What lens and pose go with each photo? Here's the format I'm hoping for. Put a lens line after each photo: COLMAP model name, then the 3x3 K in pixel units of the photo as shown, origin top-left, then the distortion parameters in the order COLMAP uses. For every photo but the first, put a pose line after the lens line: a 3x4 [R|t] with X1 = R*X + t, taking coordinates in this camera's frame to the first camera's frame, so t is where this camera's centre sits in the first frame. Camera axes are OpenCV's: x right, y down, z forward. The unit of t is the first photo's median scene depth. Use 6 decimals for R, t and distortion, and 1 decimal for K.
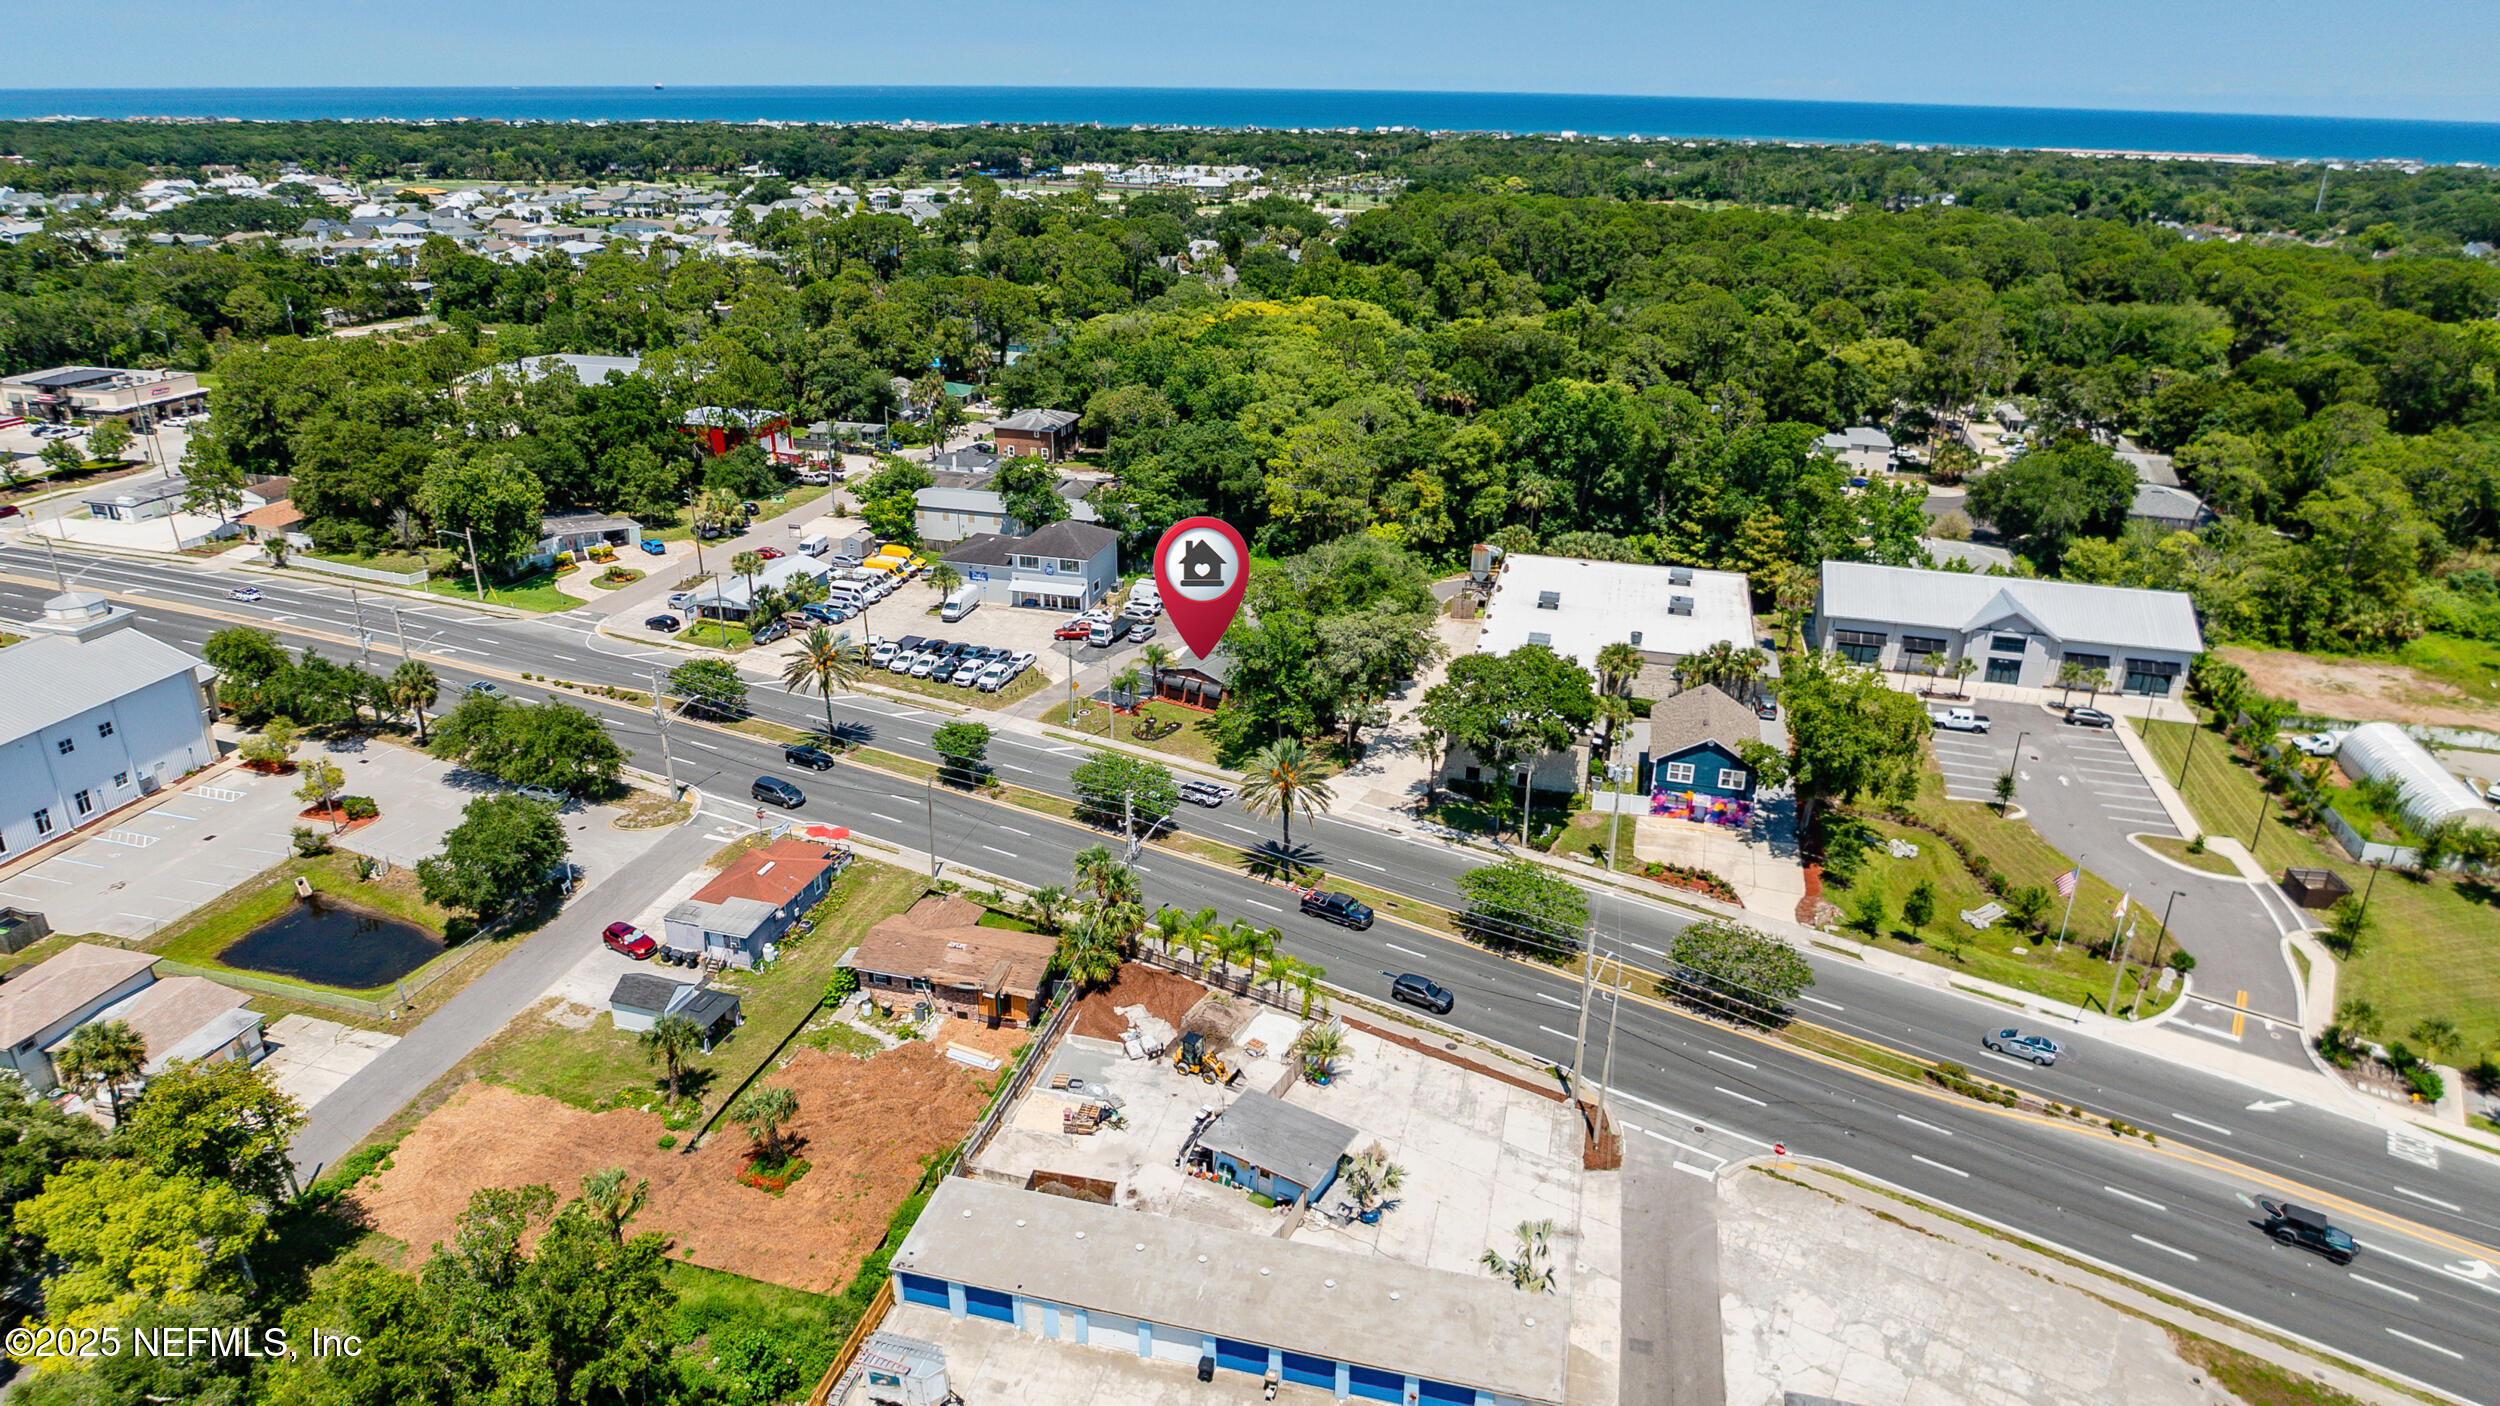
lens RADIAL K [[1516.6, 0, 1263.1], [0, 1516.6, 692.0], [0, 0, 1]] dist [-0.031531, 0.000209]
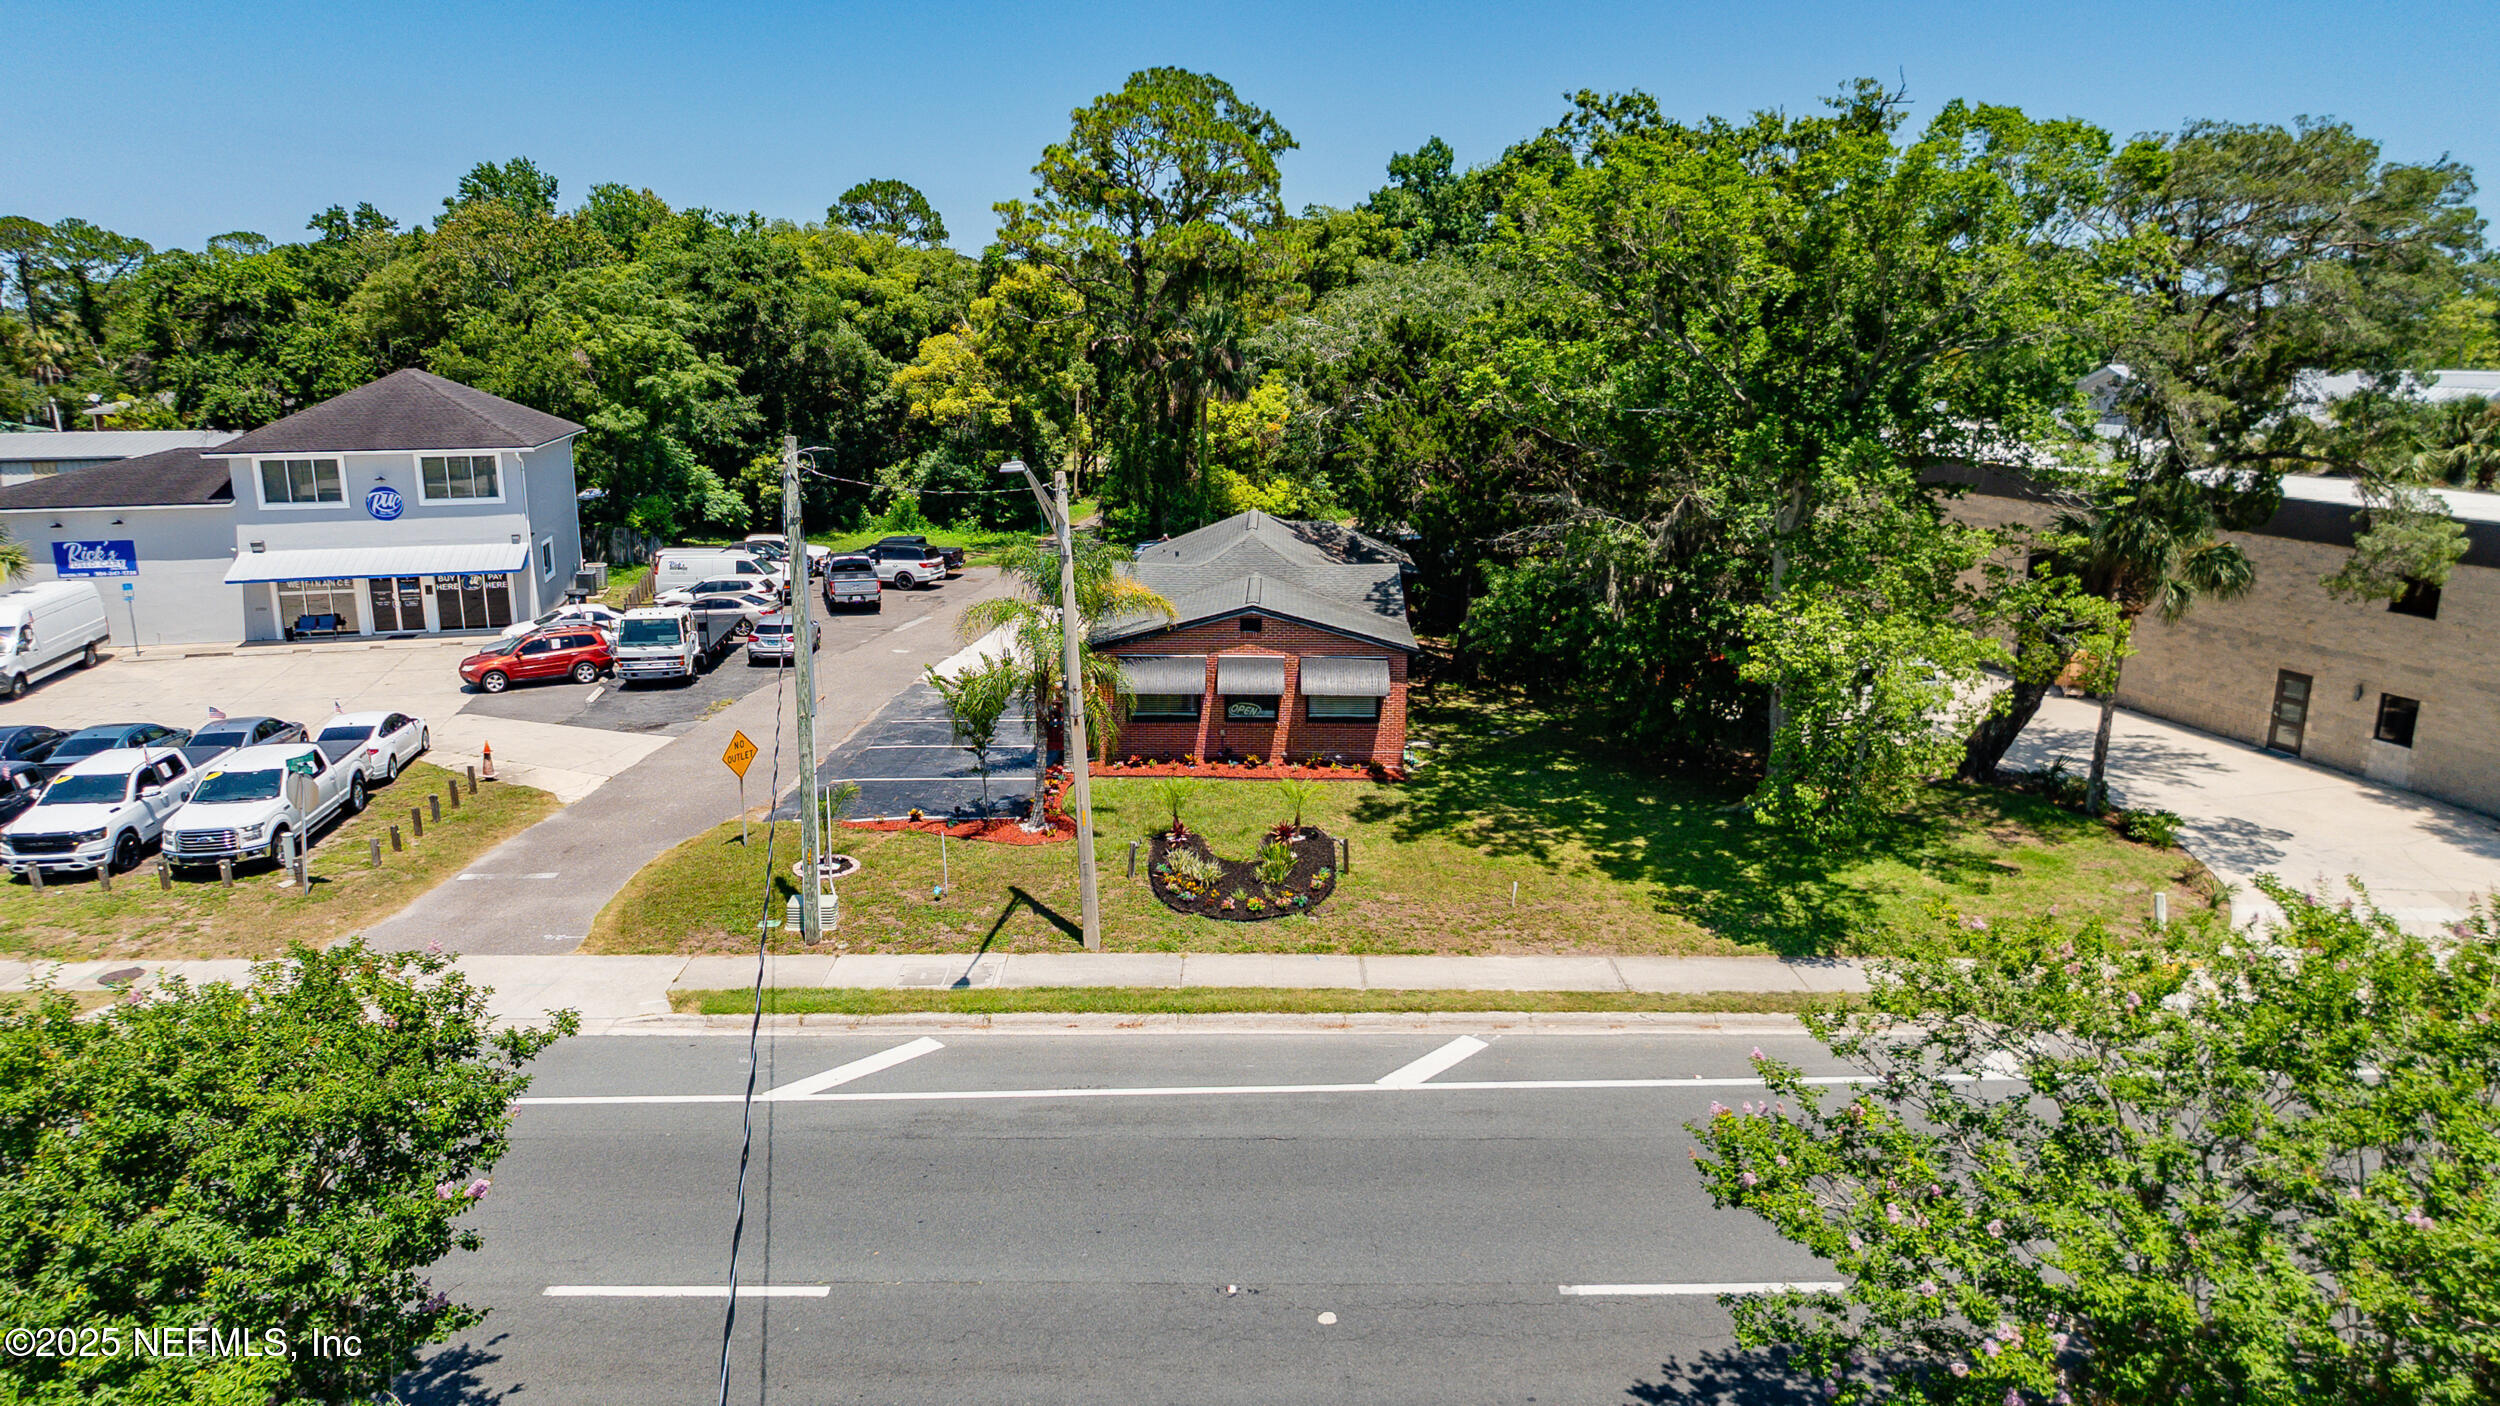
lens RADIAL K [[1516.6, 0, 1241.6], [0, 1516.6, 708.1], [0, 0, 1]] dist [-0.031531, 0.000209]
pose [[0.873704, -0.121246, 0.471106, -0.153320], [0.189534, 0.976756, -0.100124, 0.022416], [-0.448016, 0.176769, 0.876376, 0.754946]]
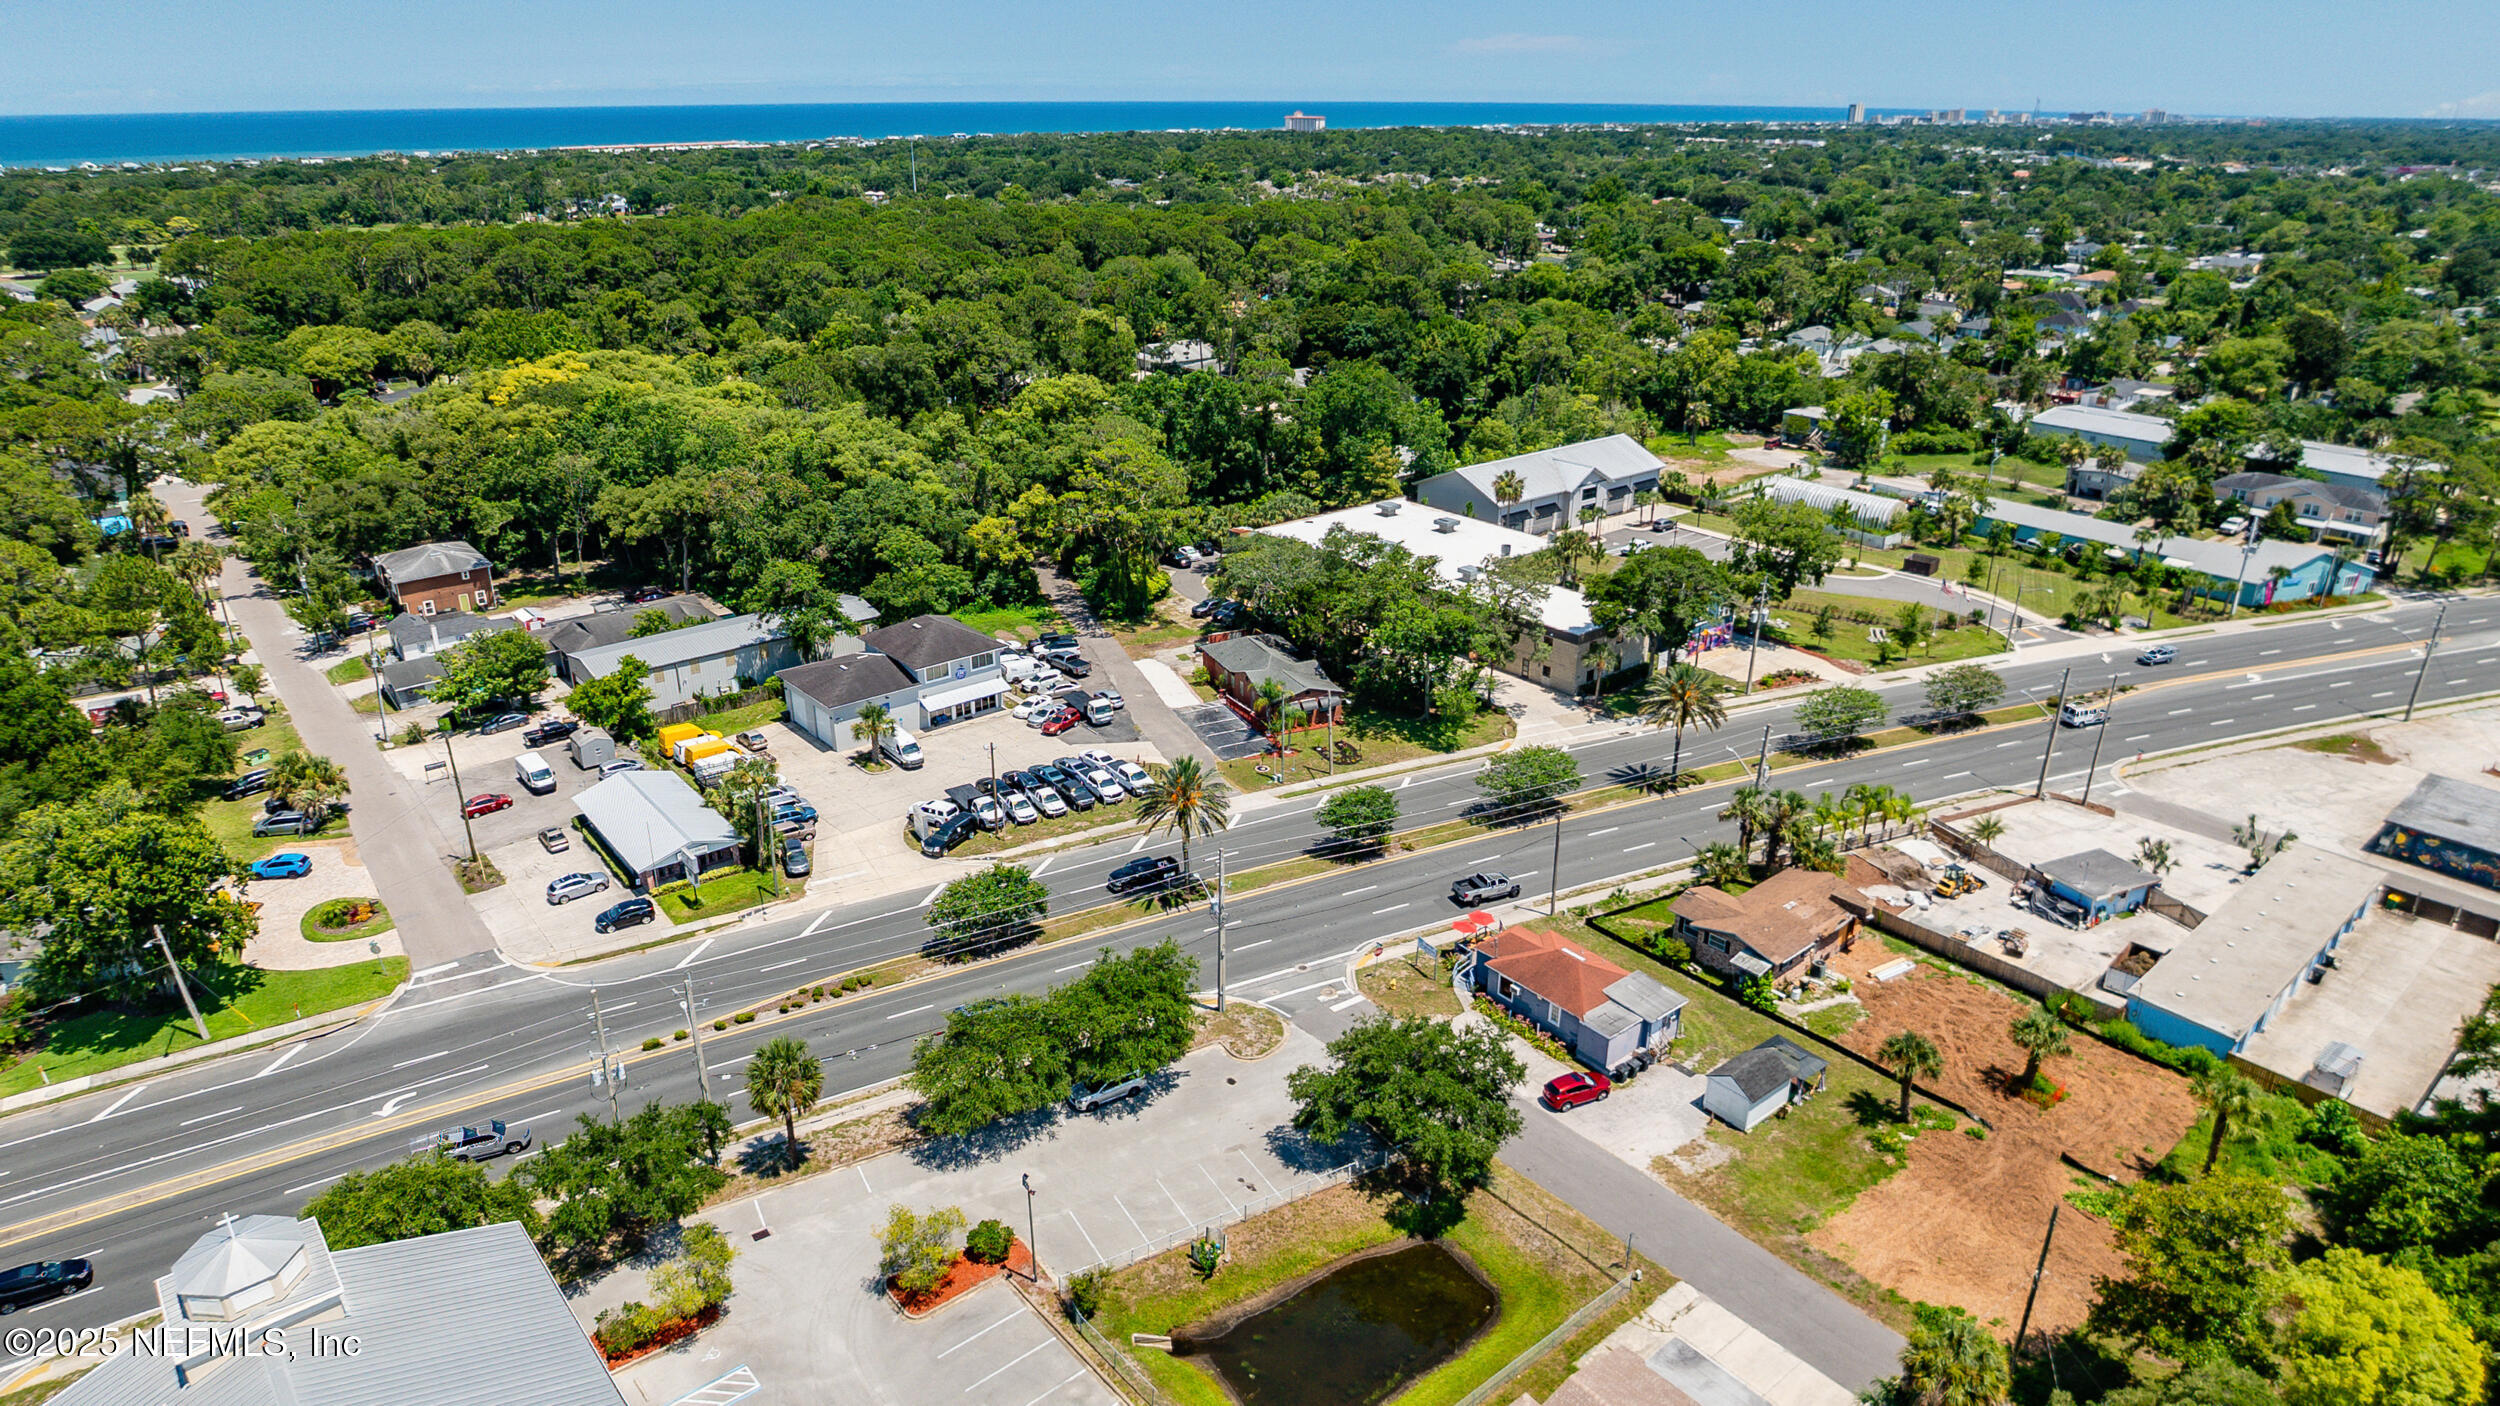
lens RADIAL K [[1516.6, 0, 1266.1], [0, 1516.6, 721.1], [0, 0, 1]] dist [-0.031531, 0.000209]
pose [[0.572258, -0.326343, 0.752344, -0.761230], [0.314197, 0.934655, 0.166435, -0.158367], [-0.757497, 0.141140, 0.637399, 0.383070]]
